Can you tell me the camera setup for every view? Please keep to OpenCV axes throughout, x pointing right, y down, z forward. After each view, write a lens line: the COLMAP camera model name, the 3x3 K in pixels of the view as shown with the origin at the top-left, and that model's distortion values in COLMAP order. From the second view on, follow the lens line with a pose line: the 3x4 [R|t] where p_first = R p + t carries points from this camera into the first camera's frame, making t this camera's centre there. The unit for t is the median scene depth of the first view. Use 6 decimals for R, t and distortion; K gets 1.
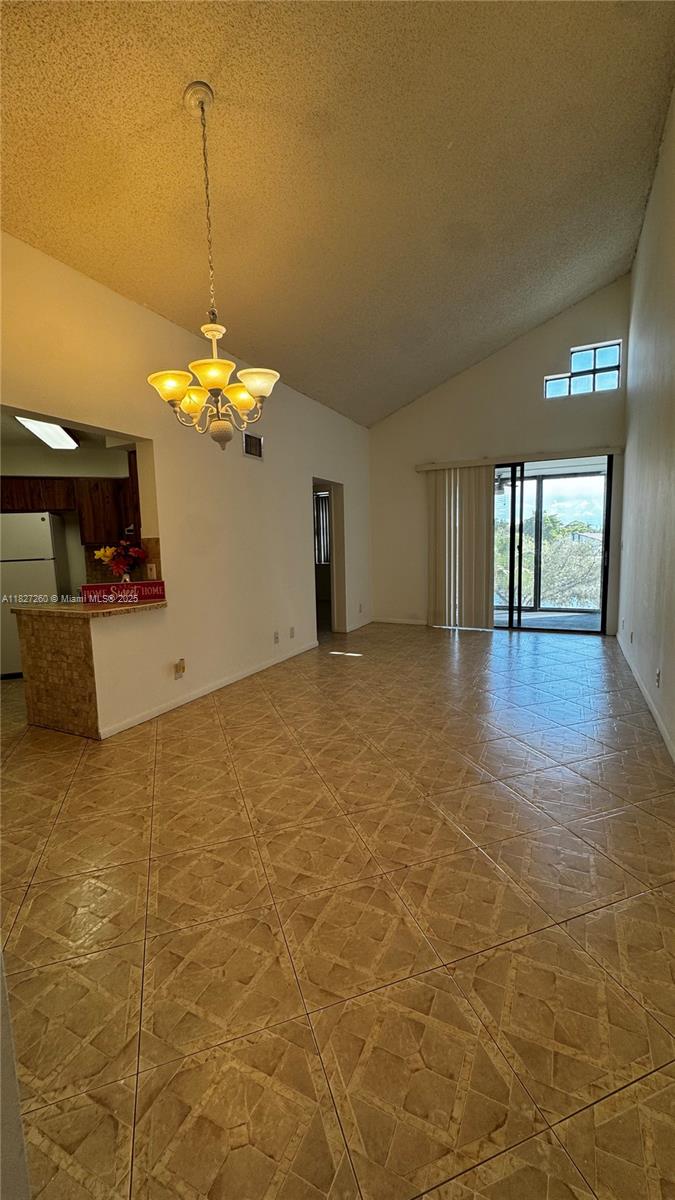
lens RADIAL K [[480.2, 0, 333.2], [0, 480.2, 600.3], [0, 0, 1]] dist [-0.006282, 0.001099]
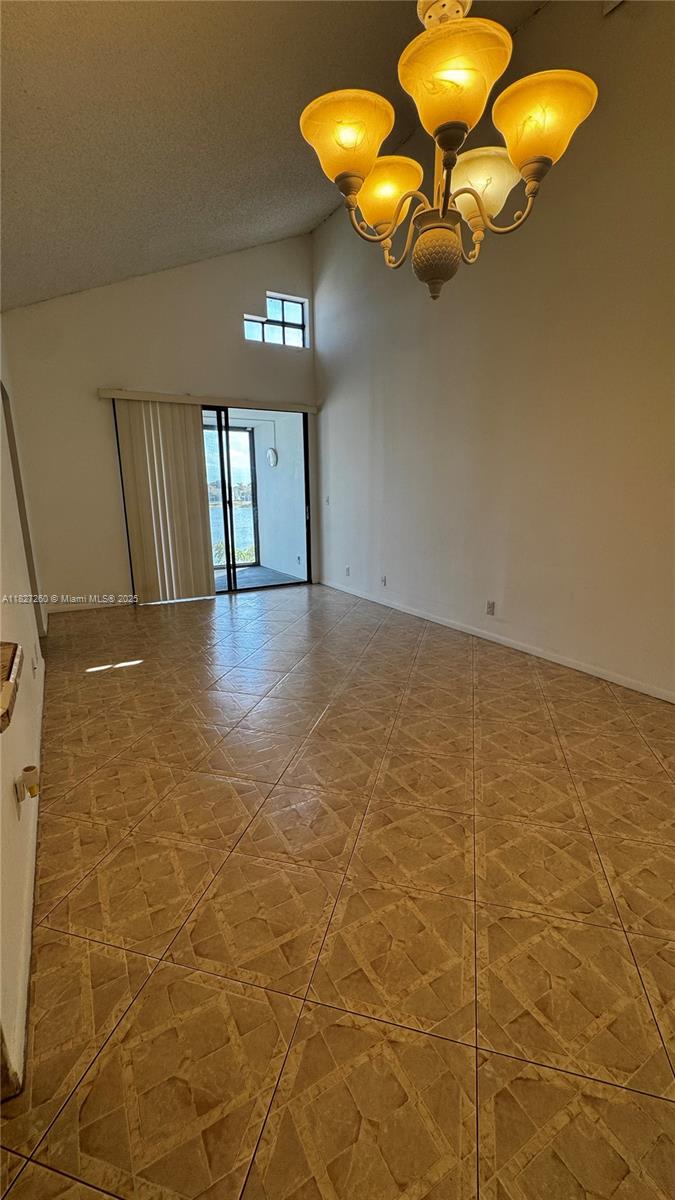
lens RADIAL K [[480.2, 0, 333.5], [0, 480.2, 604.7], [0, 0, 1]] dist [-0.006282, 0.001099]
pose [[0.564487, -0.175867, 0.806490, -0.296617], [0.097163, 0.984404, 0.146657, -0.036063], [-0.819704, -0.004425, 0.572771, 0.327210]]
